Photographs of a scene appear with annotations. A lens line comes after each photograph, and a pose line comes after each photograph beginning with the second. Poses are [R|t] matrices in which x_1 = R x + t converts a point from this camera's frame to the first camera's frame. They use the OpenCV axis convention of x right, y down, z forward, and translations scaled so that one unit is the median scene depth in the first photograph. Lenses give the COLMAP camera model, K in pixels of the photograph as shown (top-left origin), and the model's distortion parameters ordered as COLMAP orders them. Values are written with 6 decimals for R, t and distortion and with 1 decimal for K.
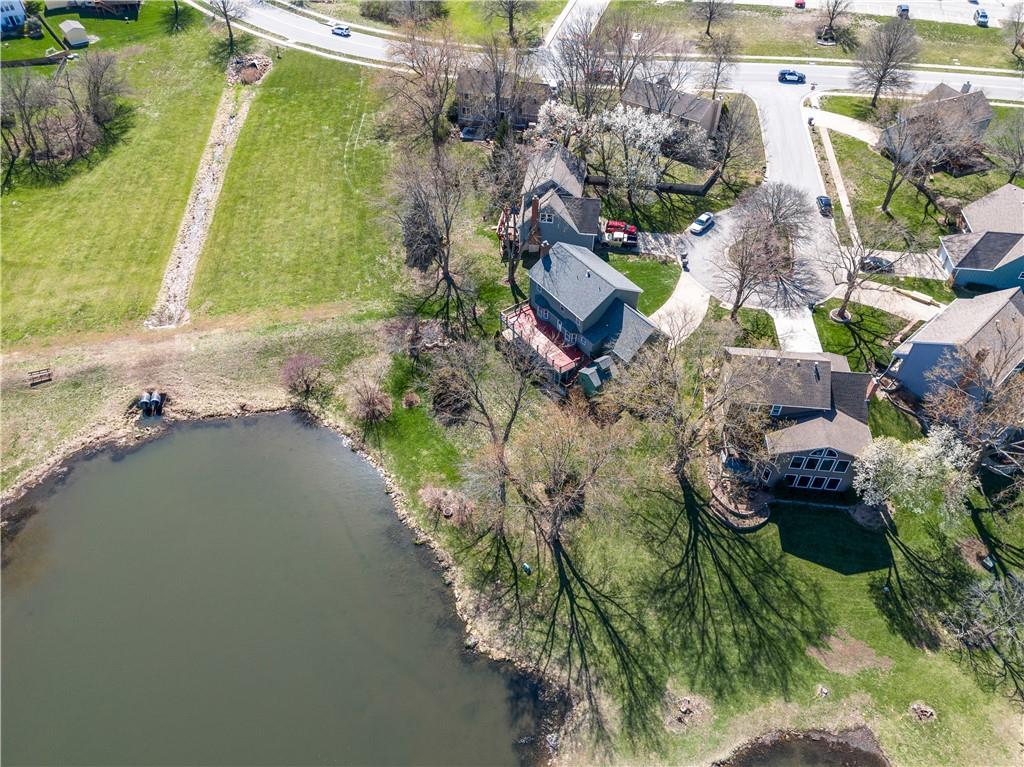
lens RADIAL K [[752.2, 0, 512.0], [0, 752.2, 383.5], [0, 0, 1]] dist [0.086697, -0.087673]
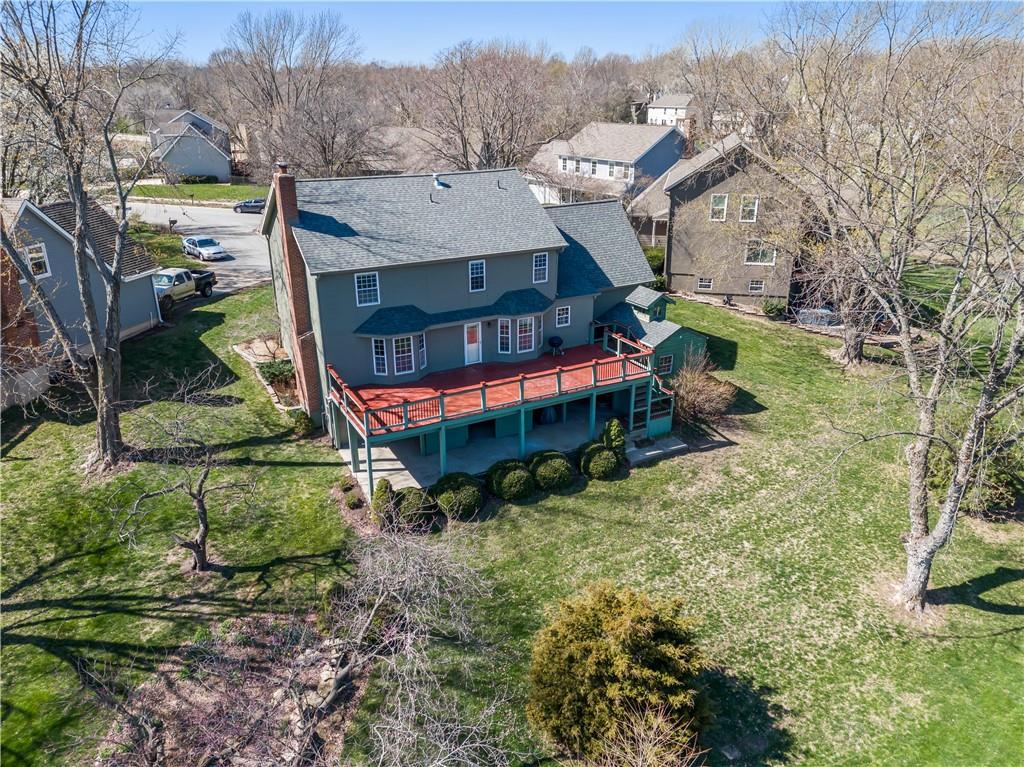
lens RADIAL K [[752.2, 0, 512.0], [0, 752.2, 383.5], [0, 0, 1]] dist [0.086697, -0.087673]
pose [[0.121367, -0.363395, 0.923696, -0.313063], [0.705376, 0.686297, 0.177318, -0.138382], [-0.698366, 0.630033, 0.339623, 1.053827]]
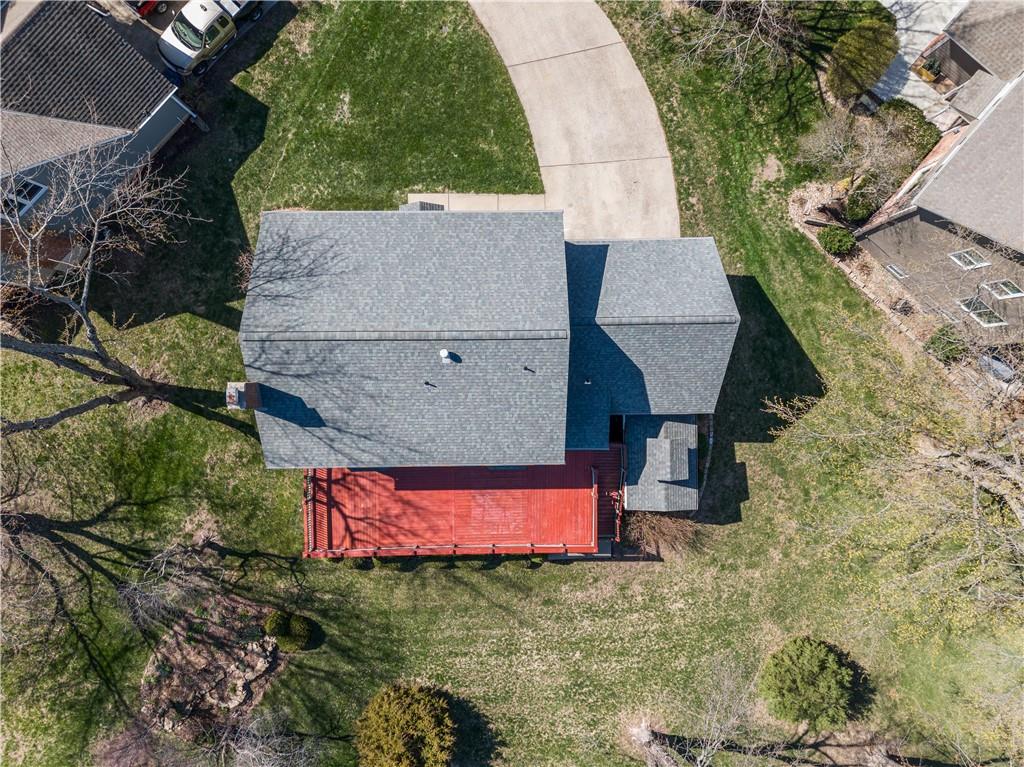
lens RADIAL K [[752.2, 0, 512.0], [0, 752.2, 383.5], [0, 0, 1]] dist [0.086697, -0.087673]
pose [[0.568008, -0.823003, -0.005723, 0.125816], [0.576989, 0.393240, 0.715854, -0.386306], [-0.586900, -0.409912, 0.698227, 0.901688]]
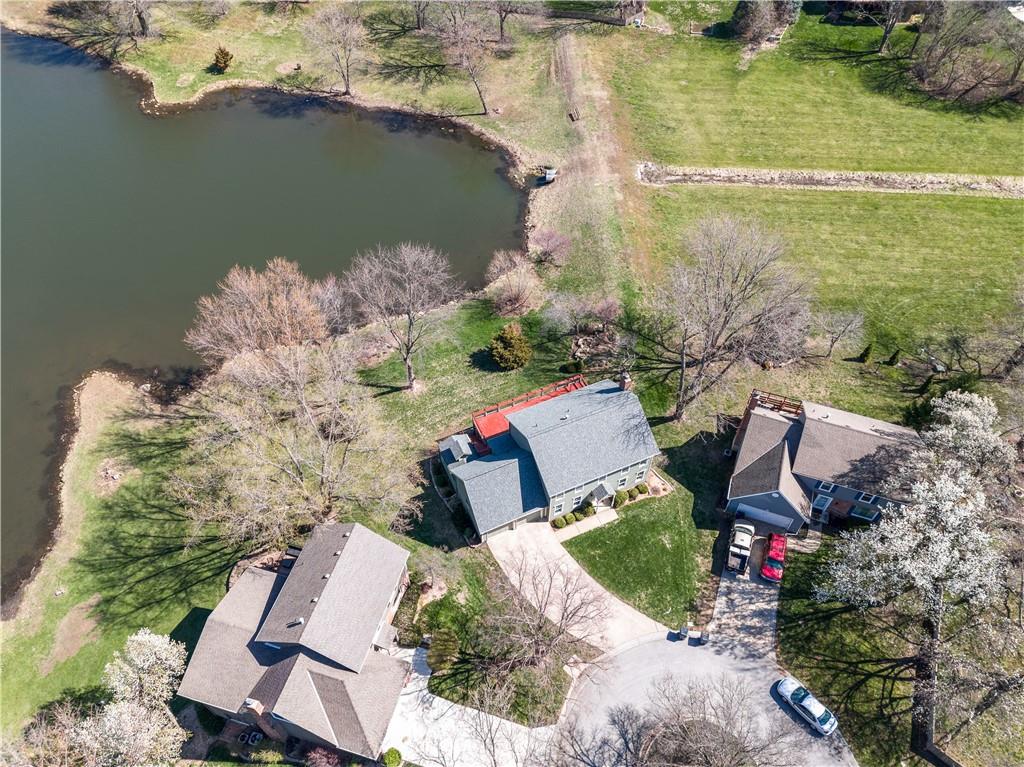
lens RADIAL K [[752.2, 0, 512.0], [0, 752.2, 383.5], [0, 0, 1]] dist [0.086697, -0.087673]
pose [[-0.179964, 0.761266, -0.622967, 0.638966], [-0.701234, 0.344848, 0.623979, -0.680839], [0.689843, 0.549139, 0.471765, 0.682056]]
